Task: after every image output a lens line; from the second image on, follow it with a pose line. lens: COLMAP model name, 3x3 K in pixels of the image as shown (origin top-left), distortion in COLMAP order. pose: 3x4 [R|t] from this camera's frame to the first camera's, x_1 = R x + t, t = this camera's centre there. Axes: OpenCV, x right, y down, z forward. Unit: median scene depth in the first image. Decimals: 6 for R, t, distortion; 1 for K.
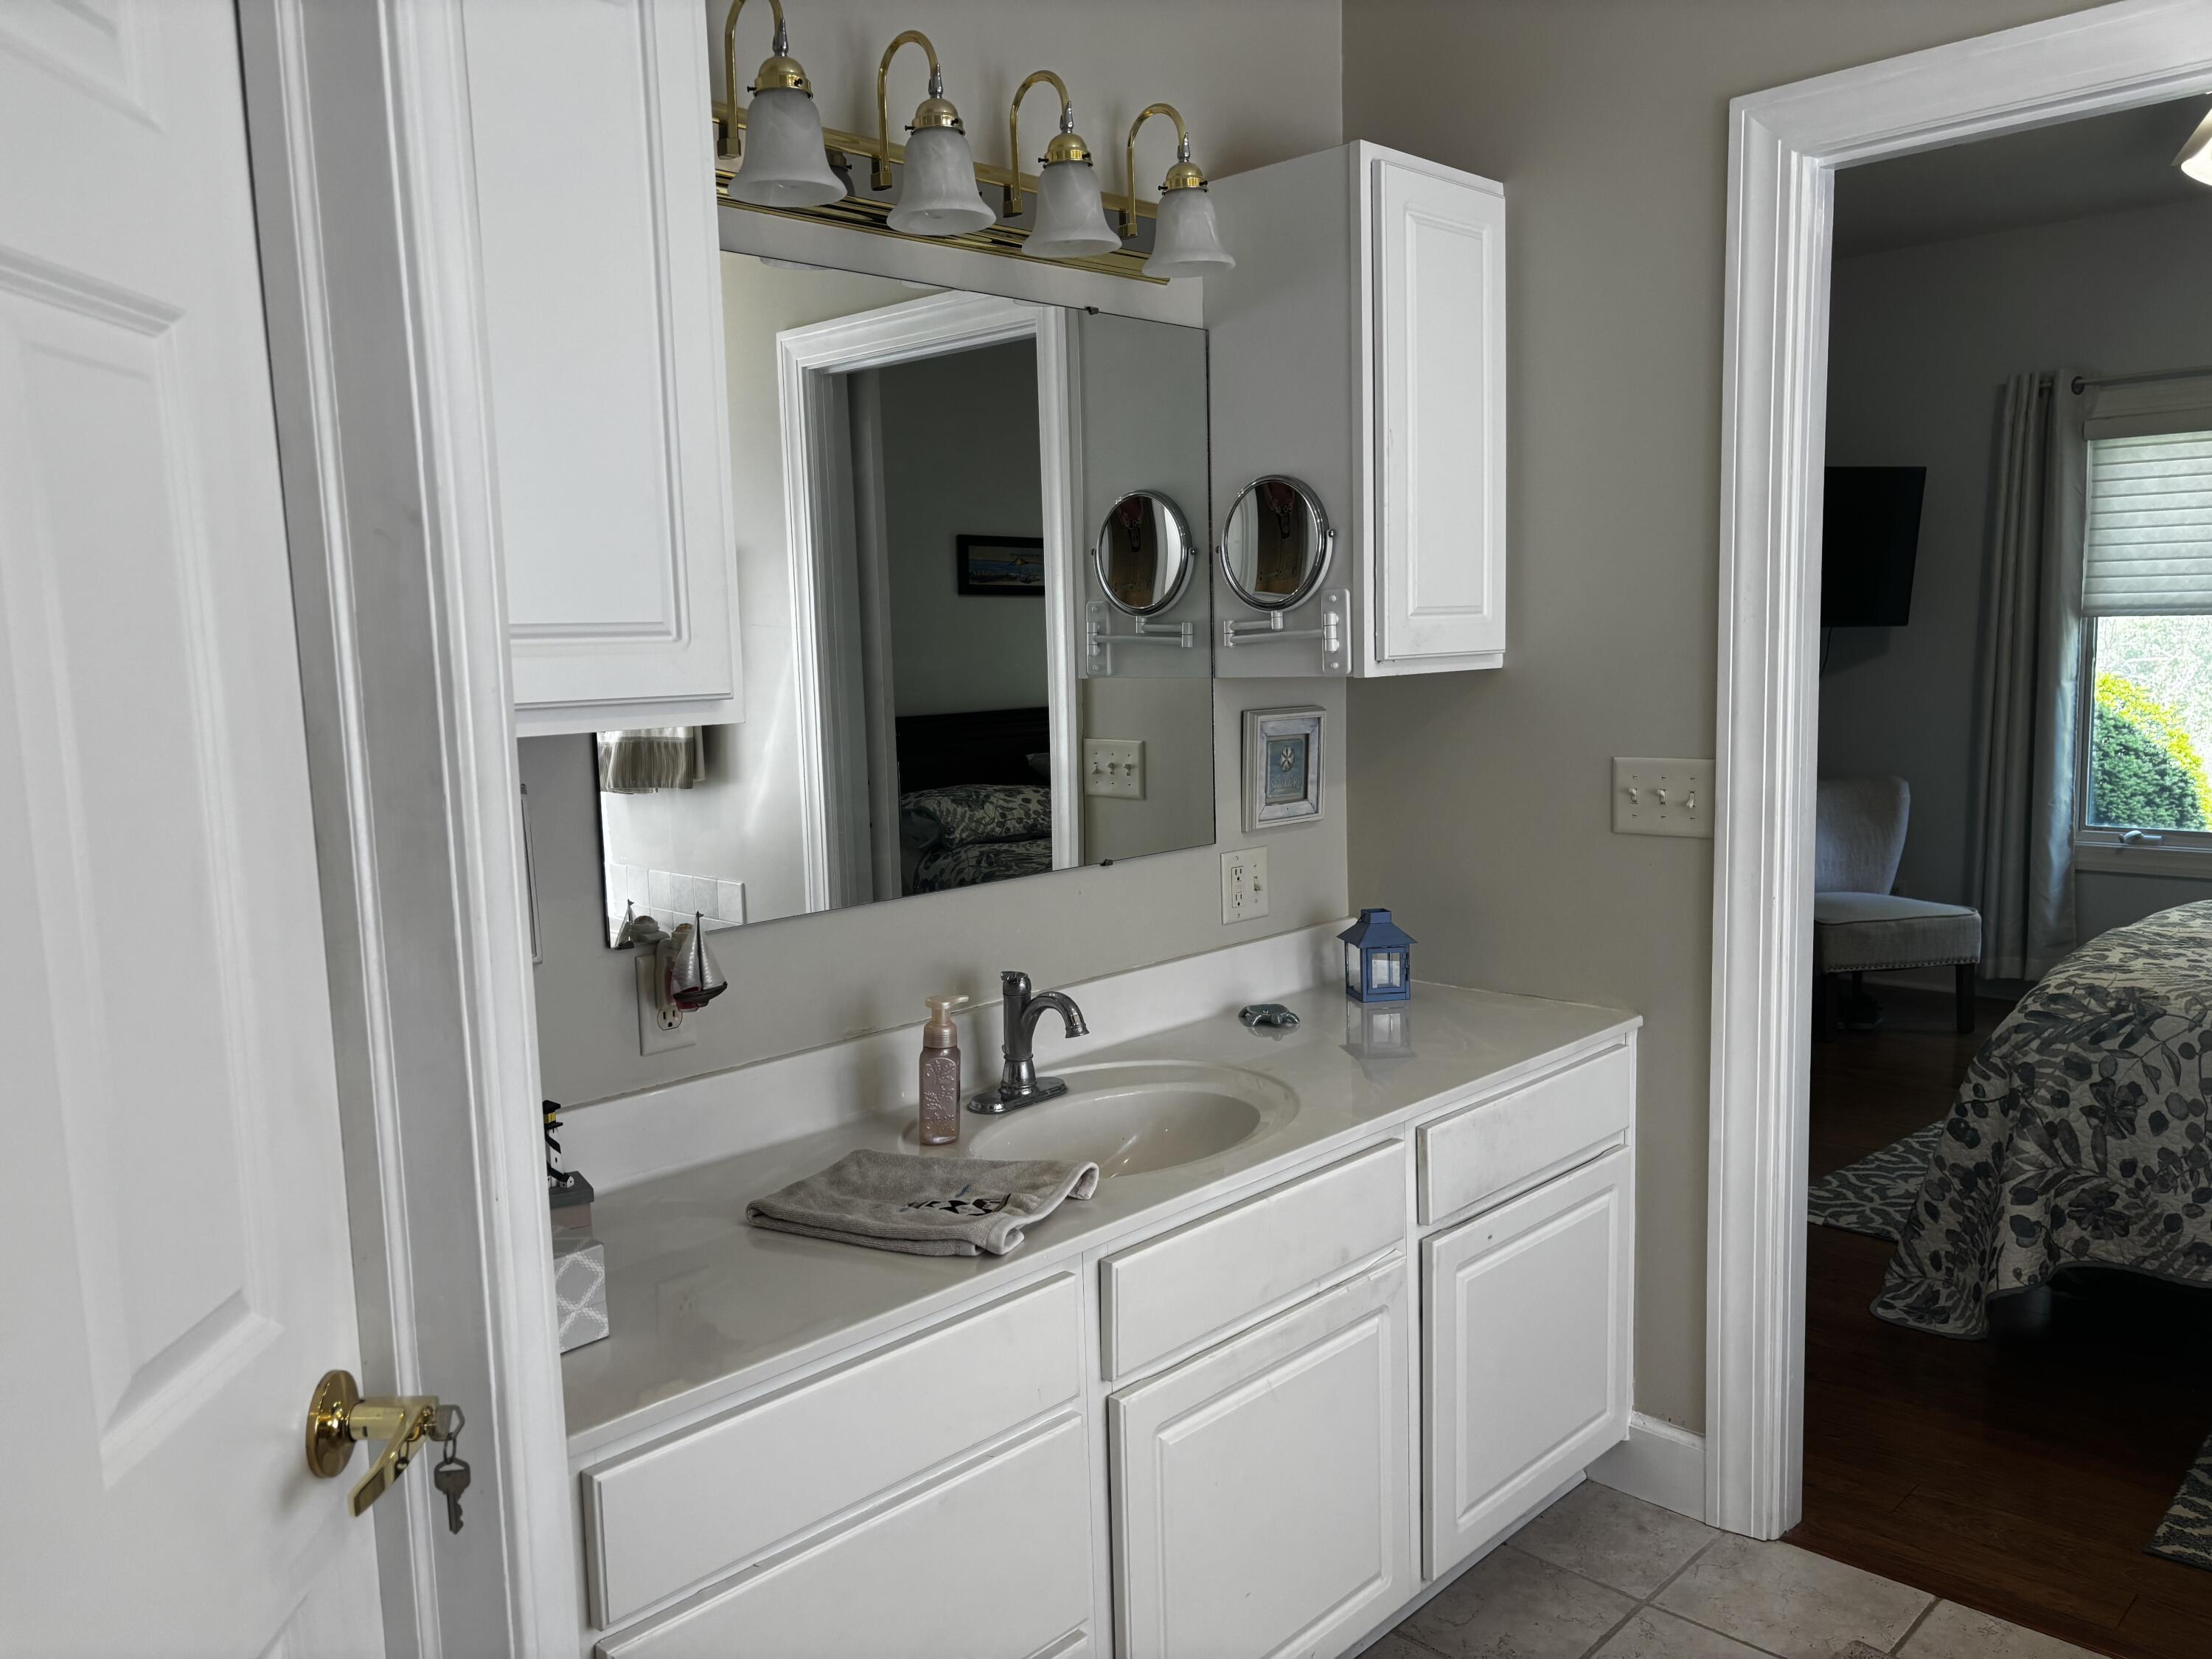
lens RADIAL K [[1677.1, 0, 1101.9], [0, 1677.1, 829.5], [0, 0, 1]] dist [-0.004761, 0.012877]
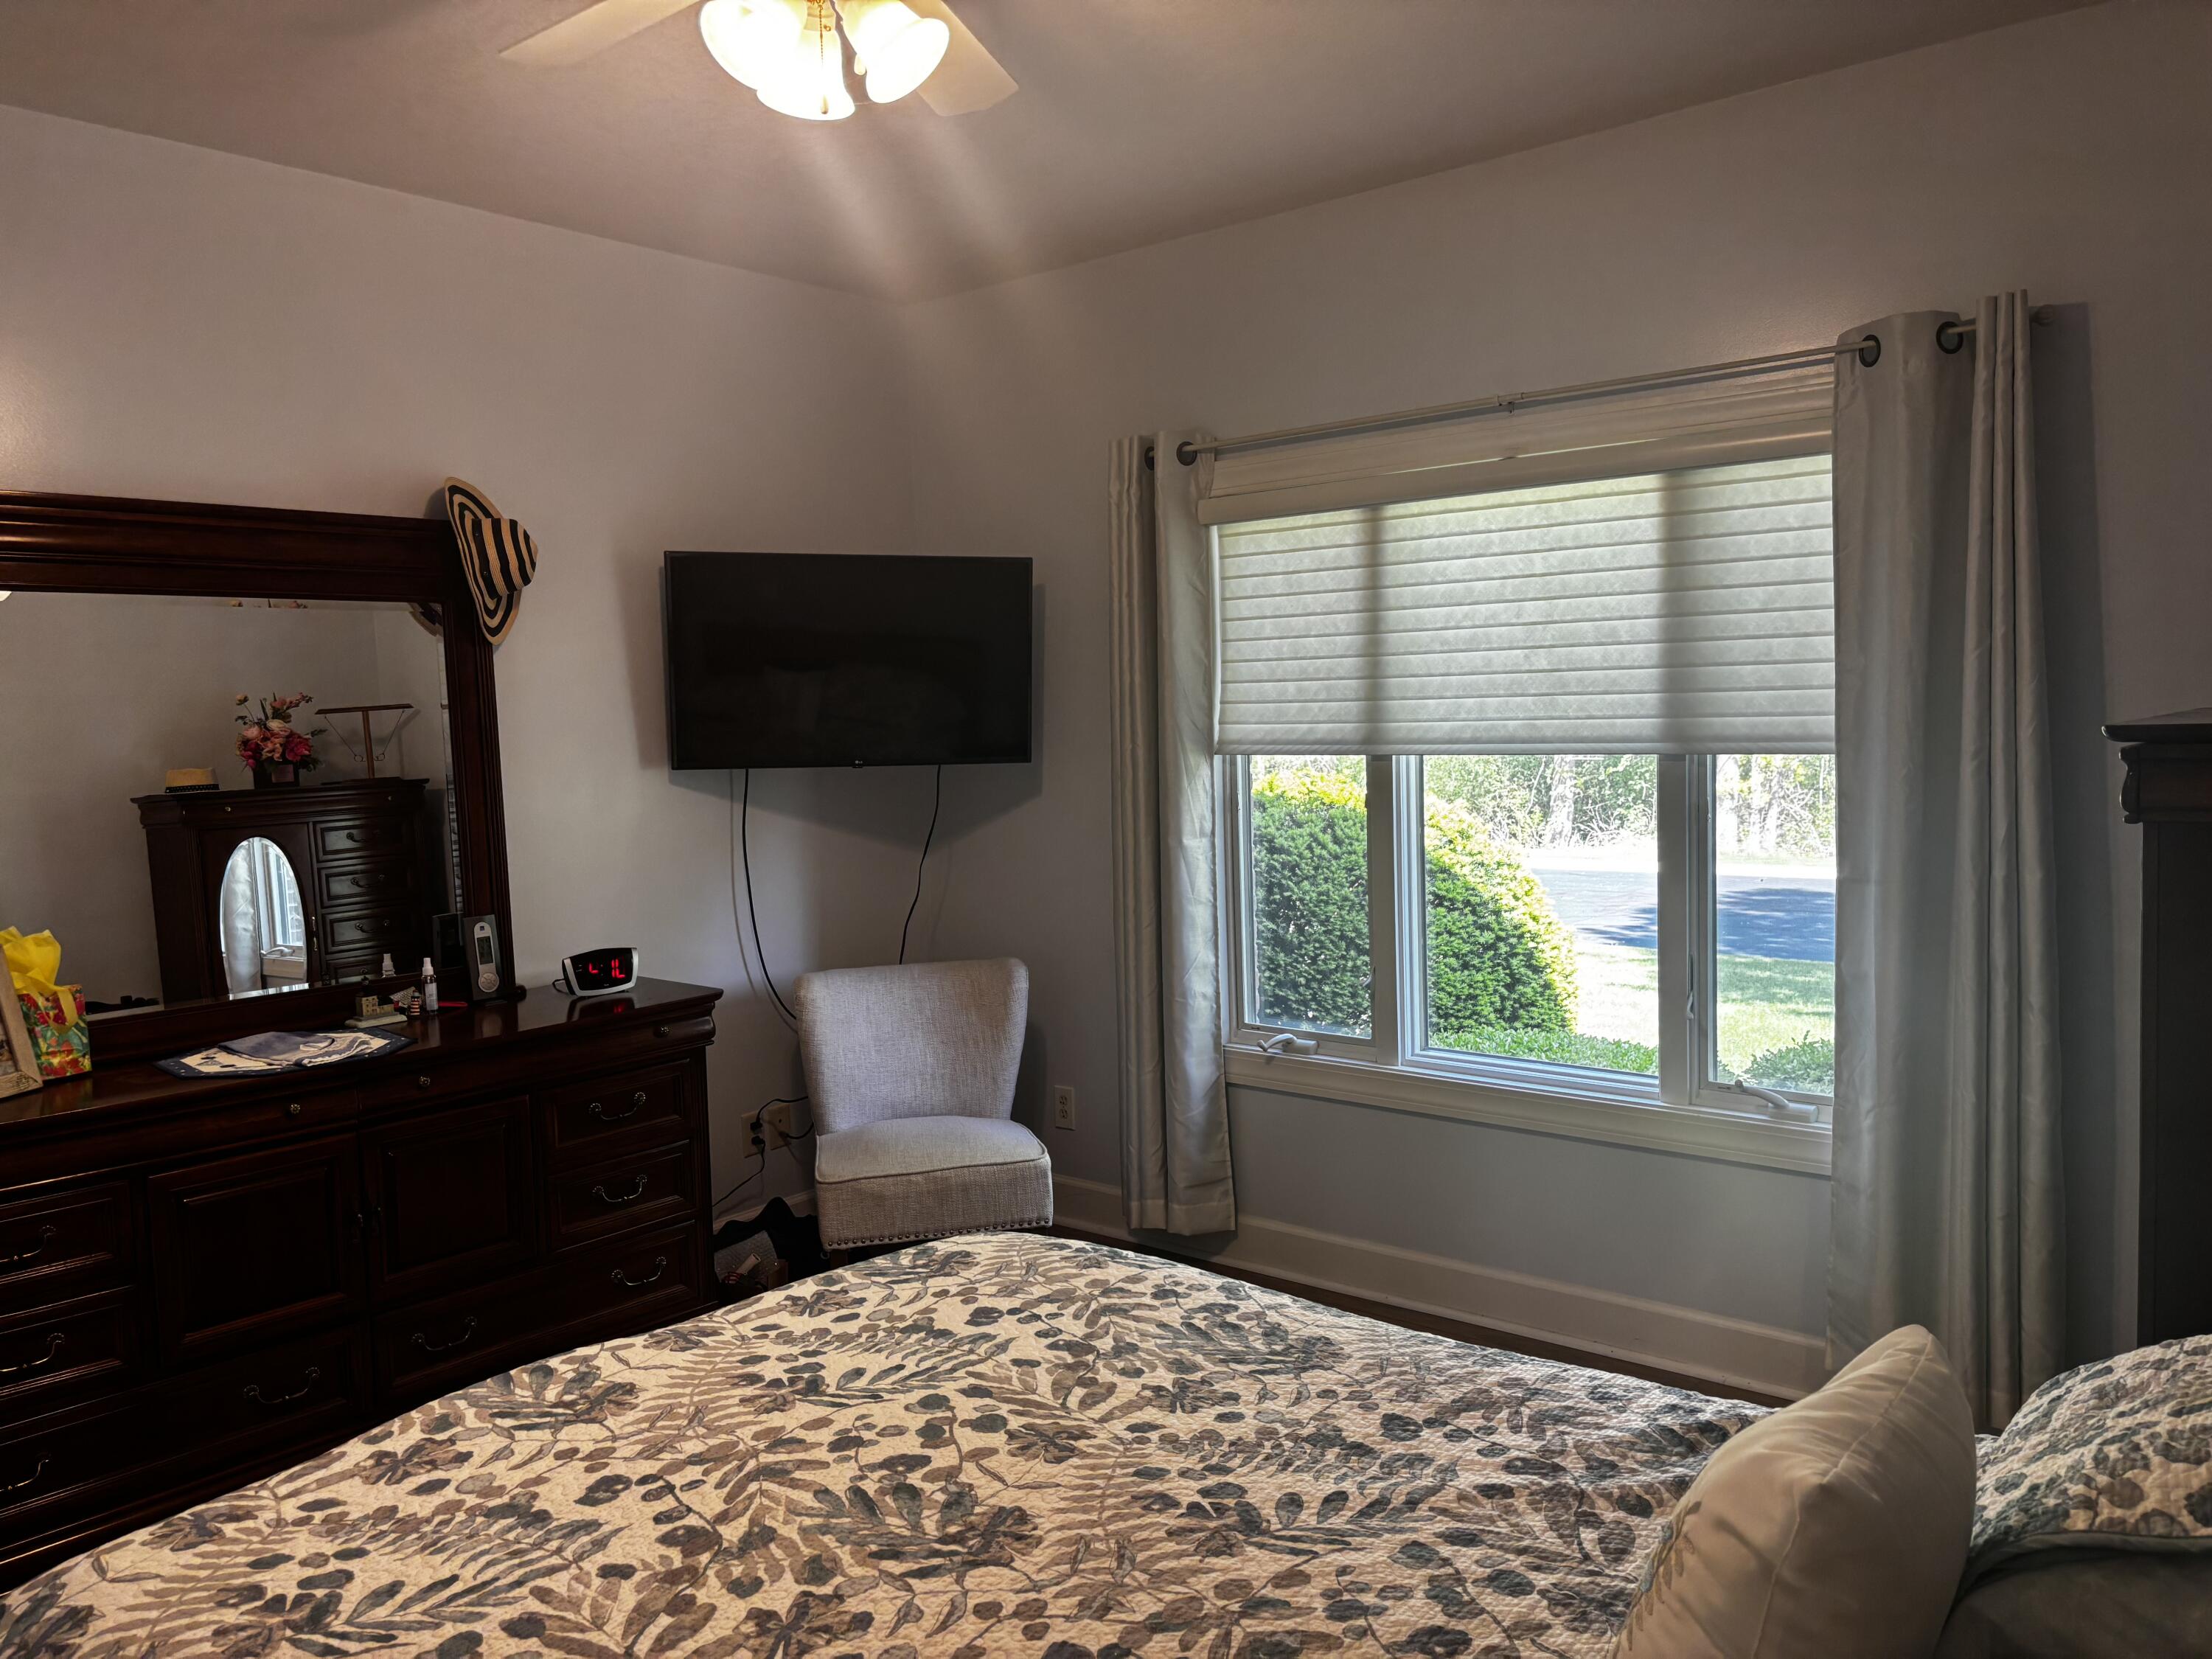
lens RADIAL K [[1677.1, 0, 1110.3], [0, 1677.1, 834.4], [0, 0, 1]] dist [-0.004761, 0.012877]
pose [[0.995473, -0.008929, 0.094620, 0.467618], [0.013007, 0.999009, -0.042566, -0.058734], [-0.094146, 0.043604, 0.994603, 0.248175]]
